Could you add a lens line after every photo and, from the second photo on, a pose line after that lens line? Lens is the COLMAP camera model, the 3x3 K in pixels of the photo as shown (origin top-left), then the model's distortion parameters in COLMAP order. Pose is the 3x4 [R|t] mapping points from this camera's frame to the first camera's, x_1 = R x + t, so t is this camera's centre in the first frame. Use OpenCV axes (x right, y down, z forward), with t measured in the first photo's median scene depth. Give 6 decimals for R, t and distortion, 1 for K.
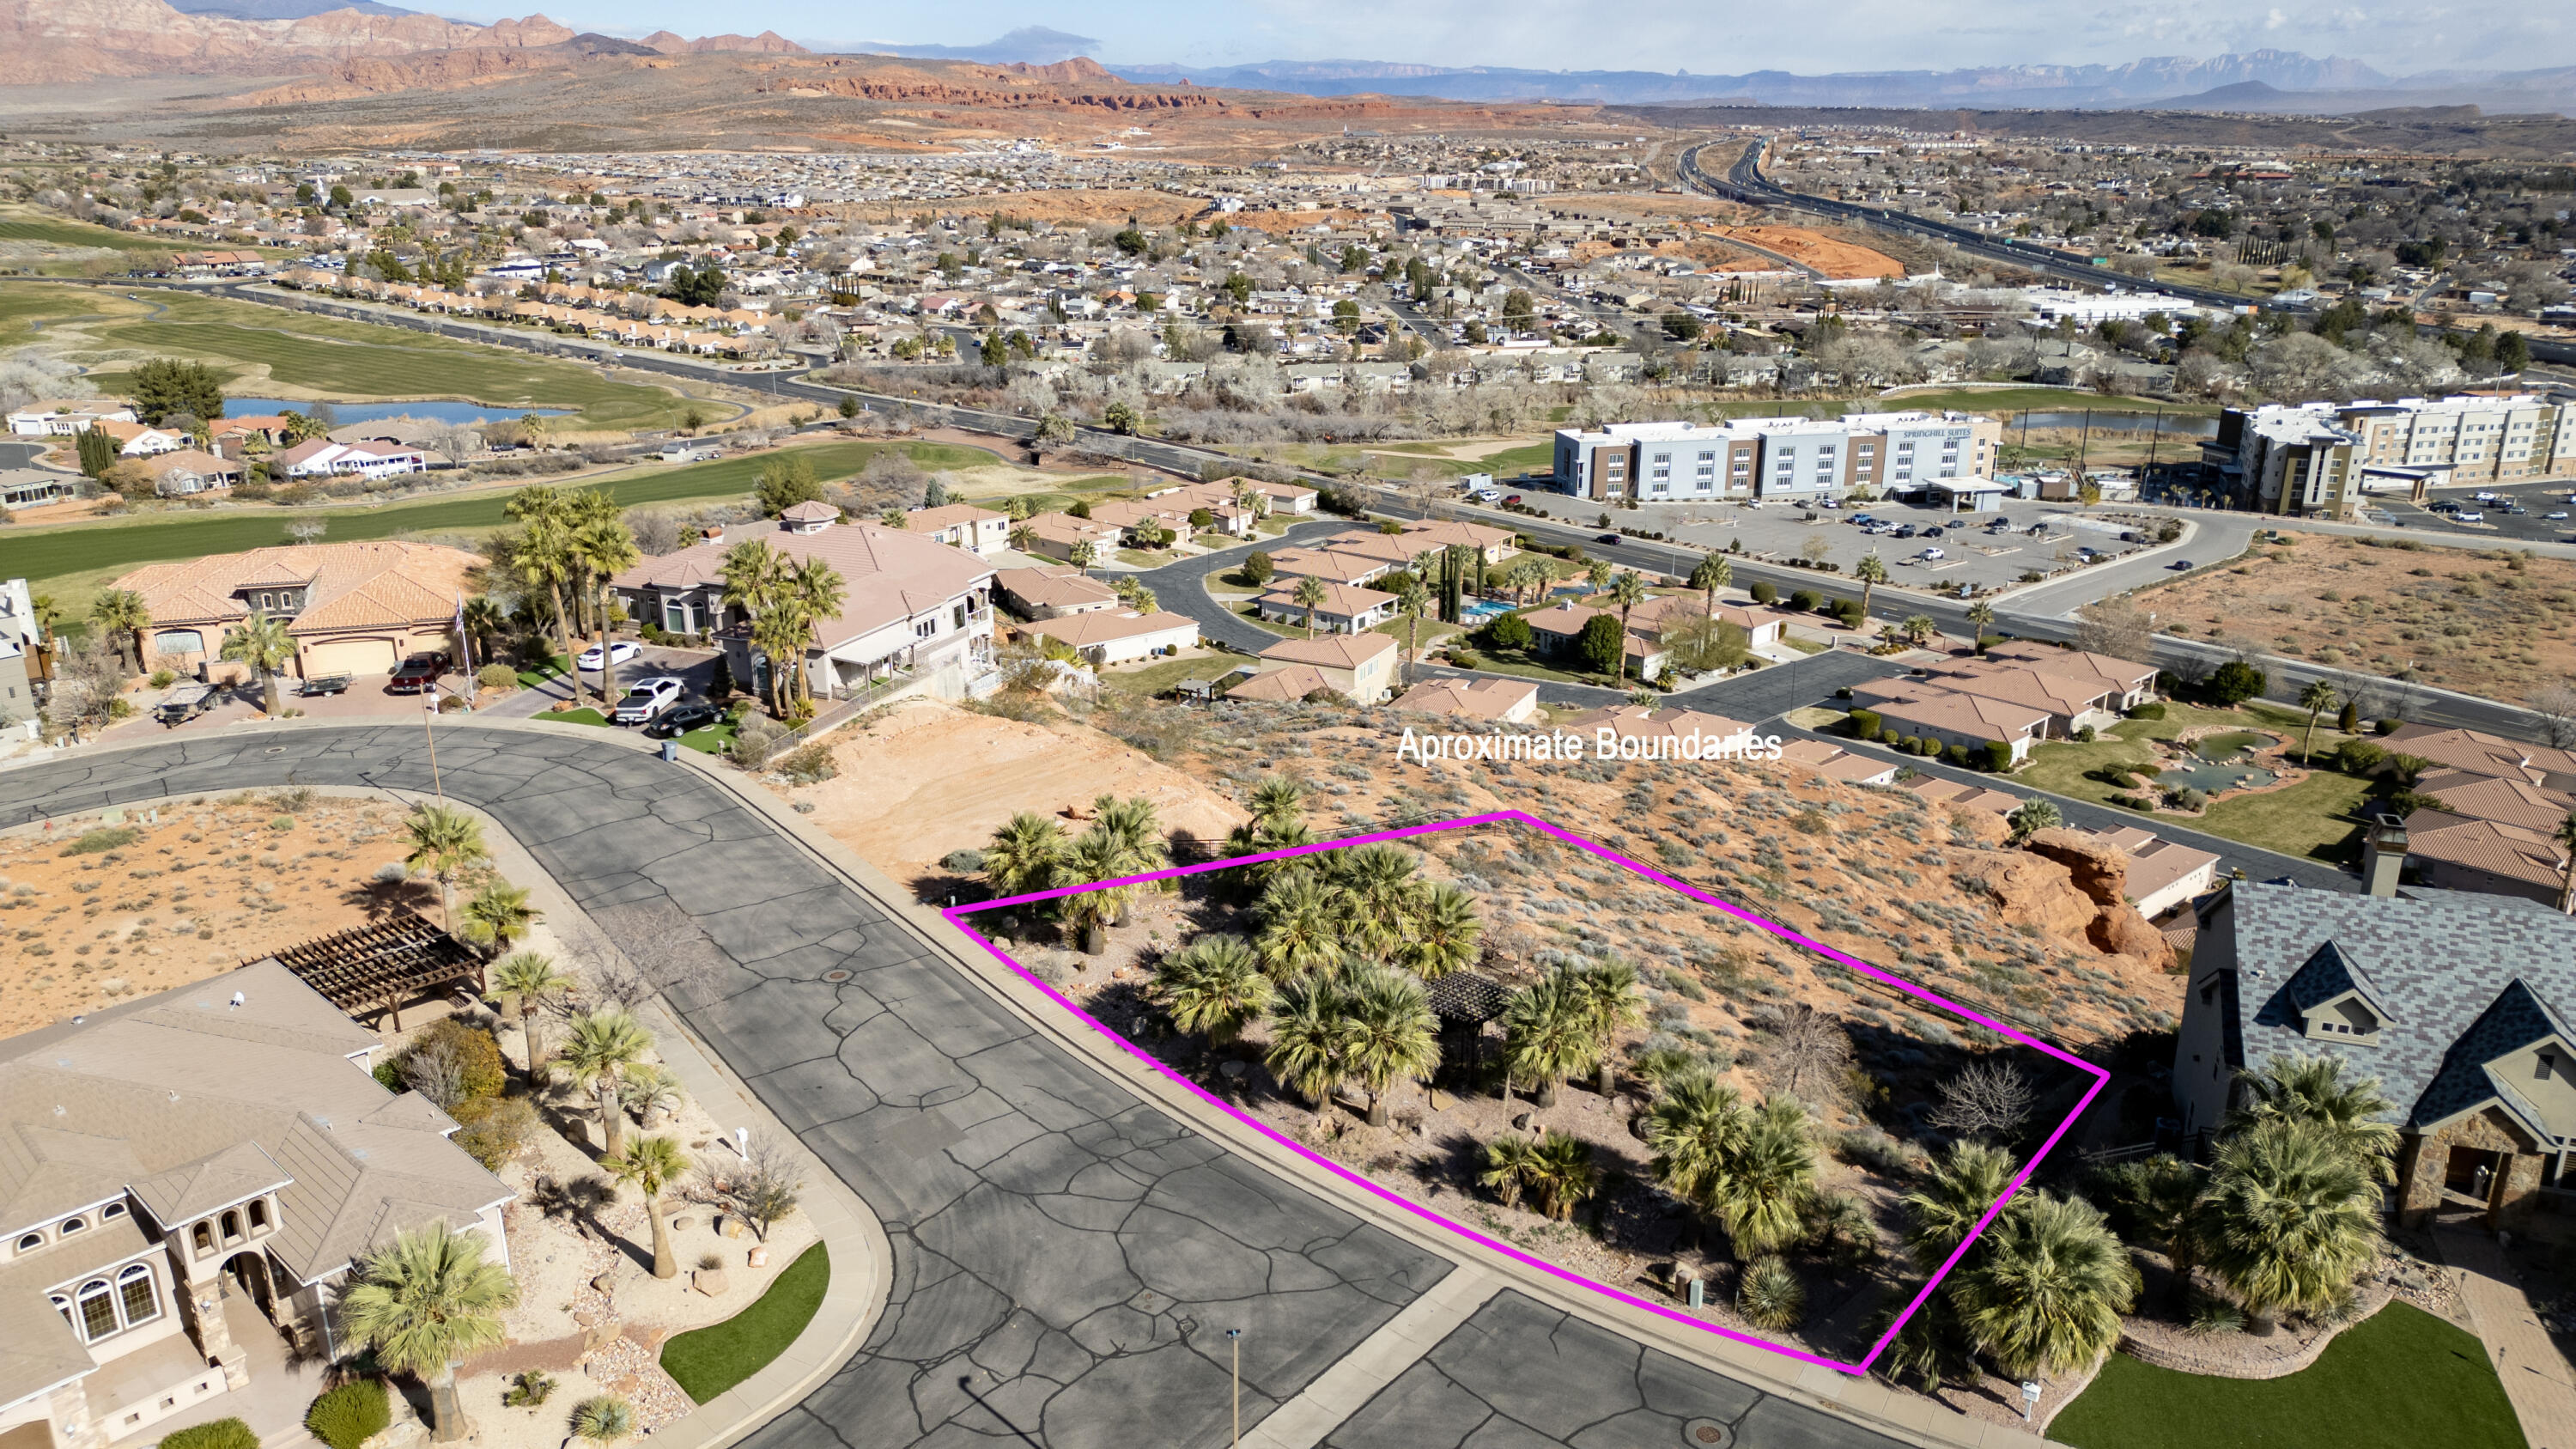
lens RADIAL K [[1787.9, 0, 1288.0], [0, 1787.9, 724.5], [0, 0, 1]] dist [0.070338, -0.066593]
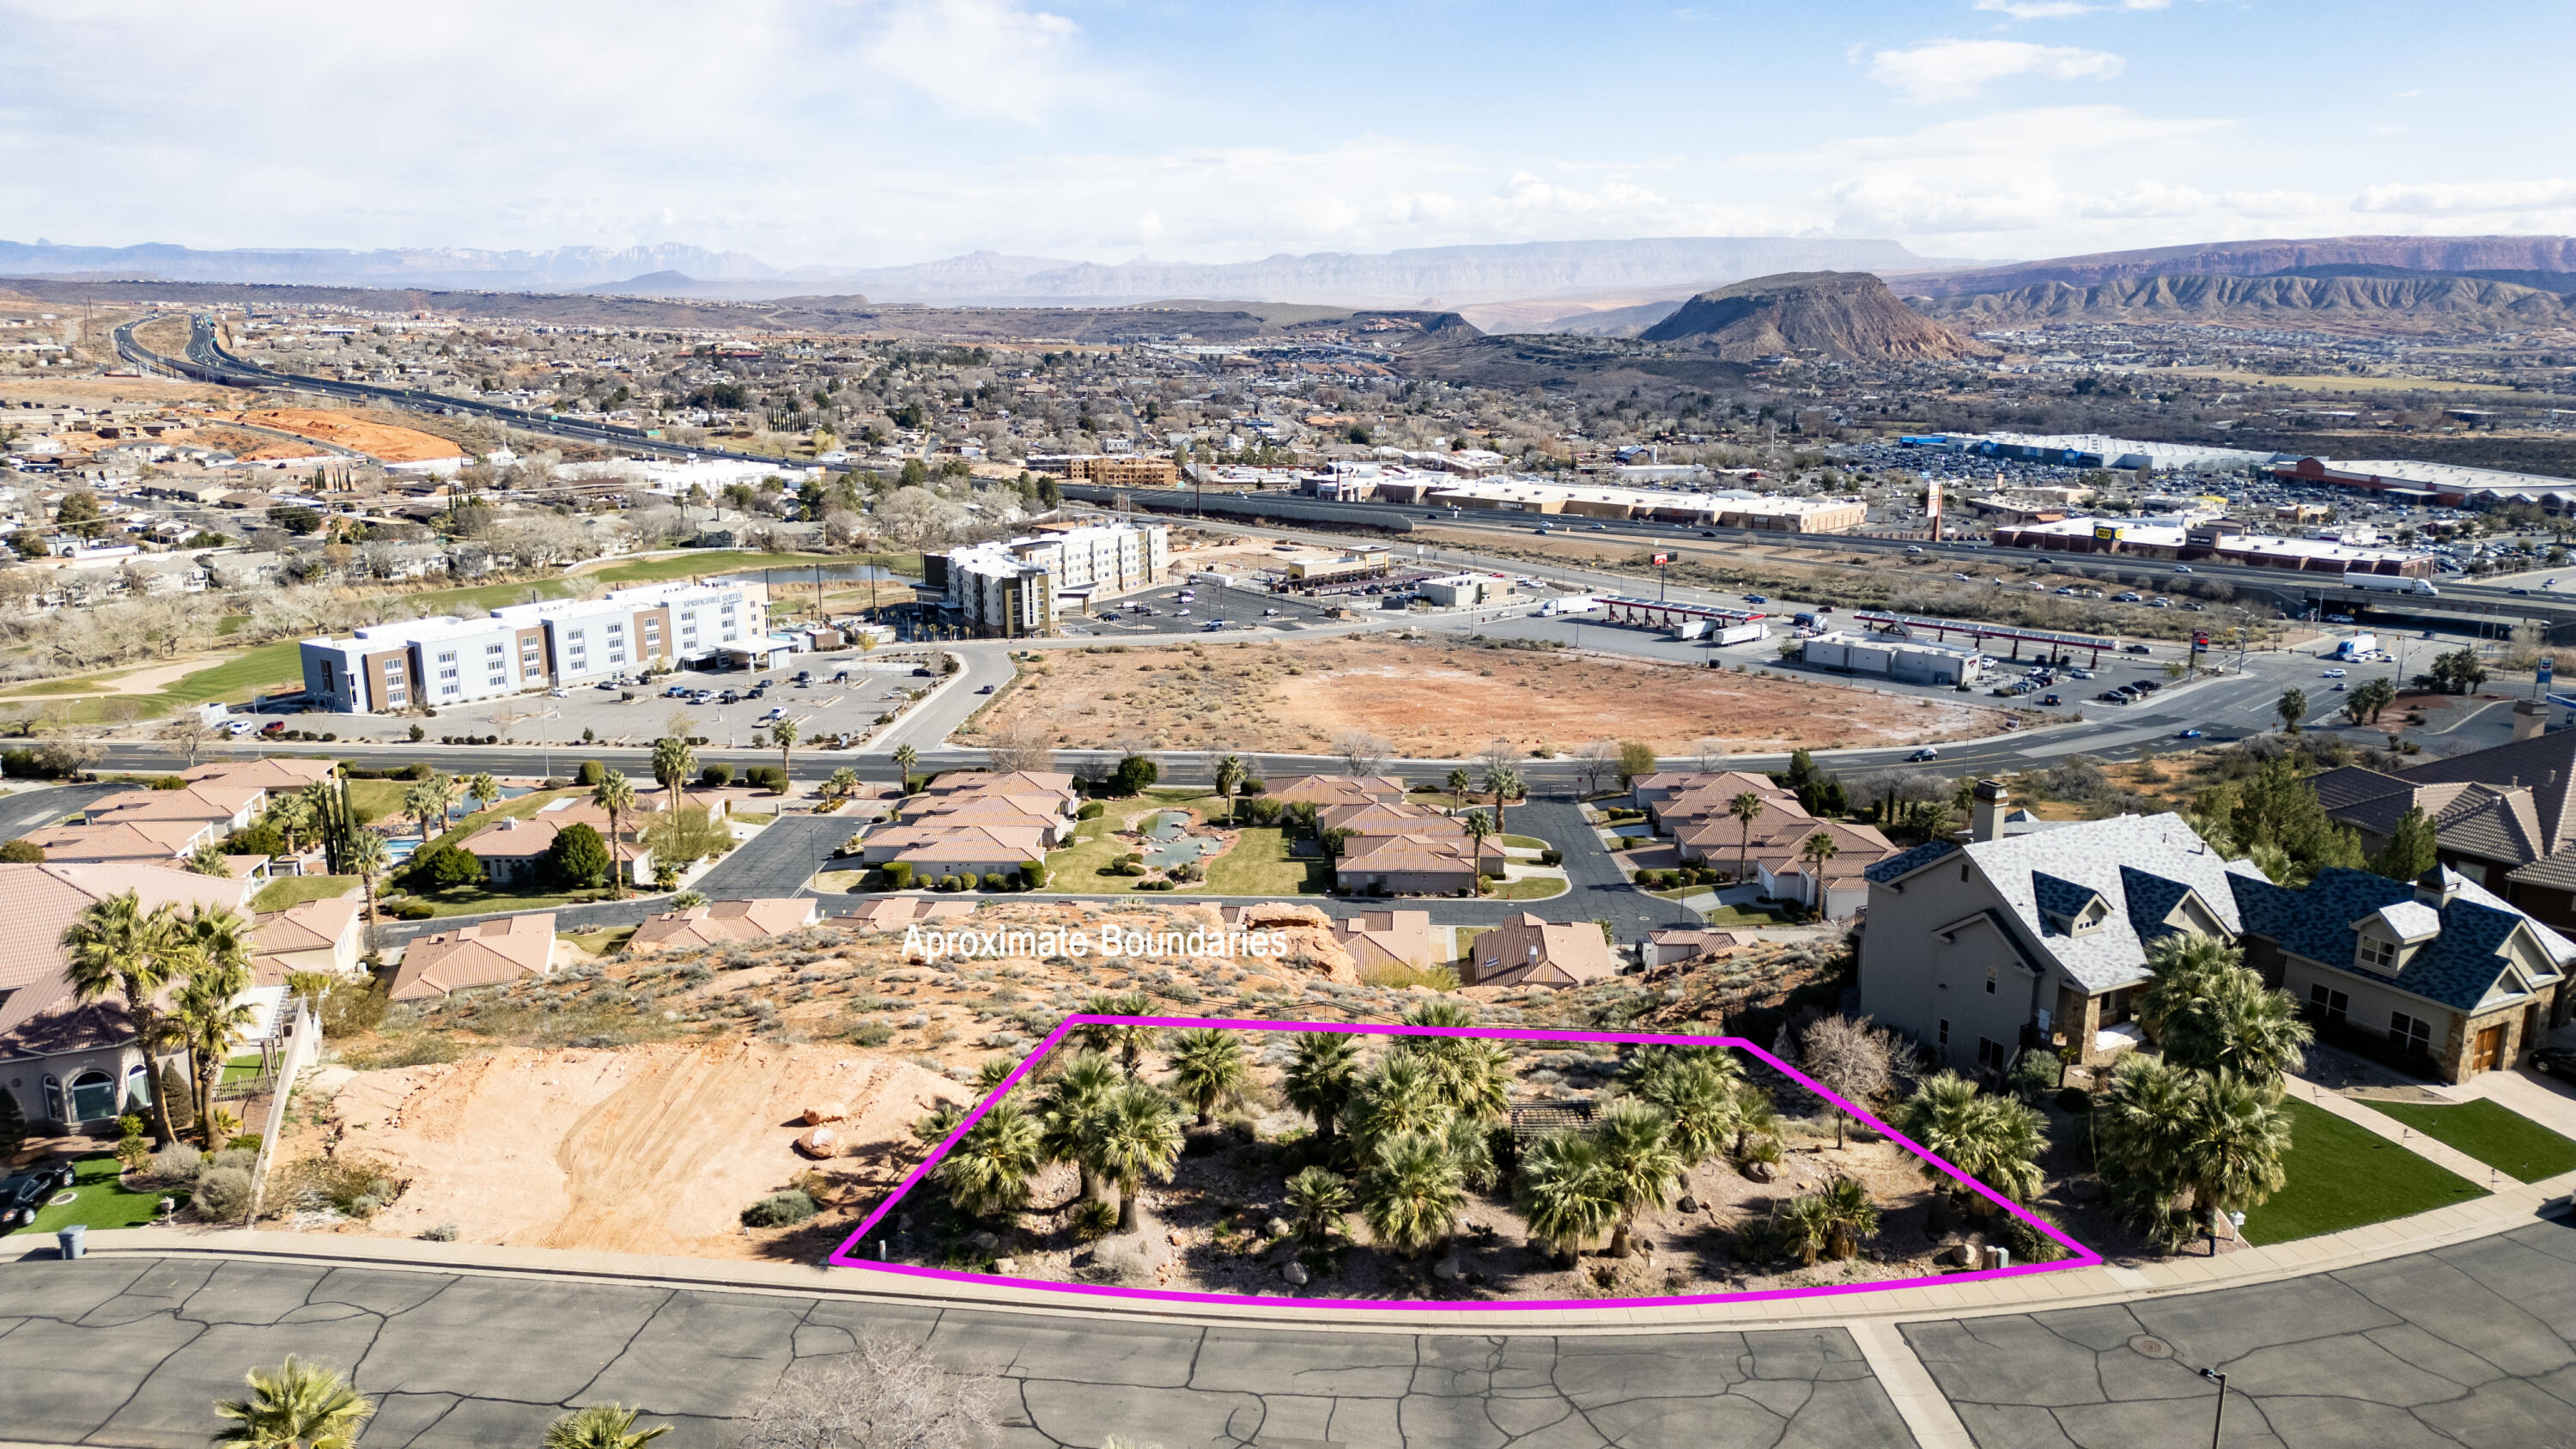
lens RADIAL K [[1783.3, 0, 1292.7], [0, 1783.3, 721.0], [0, 0, 1]] dist [0.083889, -0.086020]
pose [[0.703990, -0.157155, 0.692604, -0.124504], [0.221652, 0.975117, -0.004038, -0.018354], [-0.674735, 0.156360, 0.721307, 0.058067]]
